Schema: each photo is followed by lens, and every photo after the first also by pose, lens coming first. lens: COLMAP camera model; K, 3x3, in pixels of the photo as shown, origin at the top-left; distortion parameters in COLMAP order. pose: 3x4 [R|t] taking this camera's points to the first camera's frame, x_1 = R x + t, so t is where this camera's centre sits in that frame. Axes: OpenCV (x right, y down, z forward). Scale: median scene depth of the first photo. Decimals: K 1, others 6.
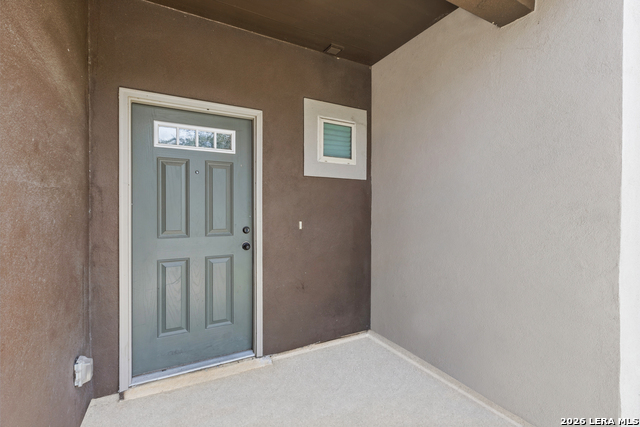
lens RADIAL K [[283.6, 0, 316.2], [0, 283.6, 209.7], [0, 0, 1]] dist [0.000910, 0.000074]
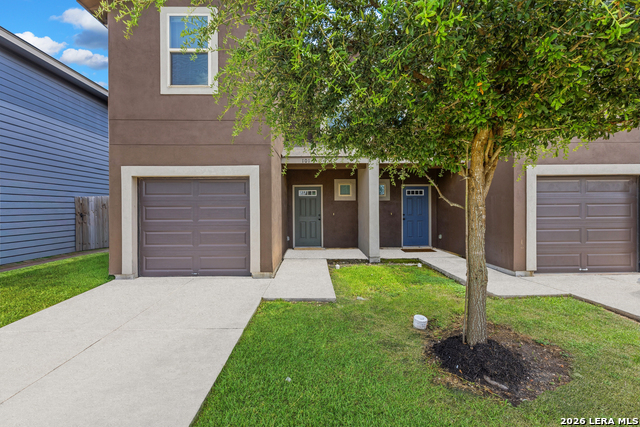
lens RADIAL K [[283.6, 0, 316.2], [0, 283.6, 209.7], [0, 0, 1]] dist [0.000910, 0.000074]
pose [[0.886368, -0.005691, -0.462947, 1.526697], [0.005584, 0.999983, -0.001602, 0.001419], [0.462948, -0.001165, 0.886385, -2.486334]]
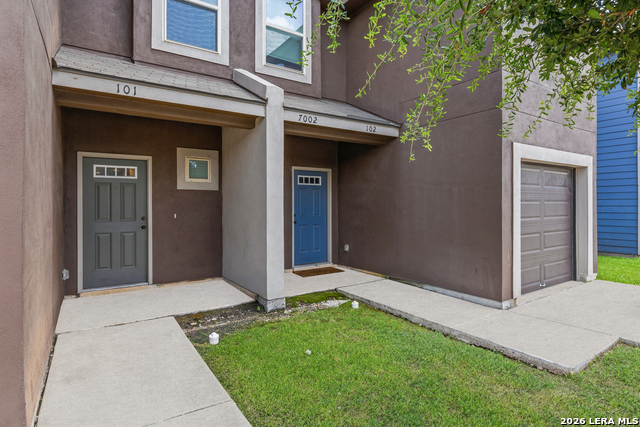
lens RADIAL K [[346.0, 0, 315.8], [0, 346.0, 205.2], [0, 0, 1]] dist [-0.006694, -0.001217]
pose [[0.996017, -0.002056, 0.089135, 0.701162], [0.002134, 0.999997, -0.000774, -0.012998], [-0.089133, 0.000962, 0.996019, -1.414586]]
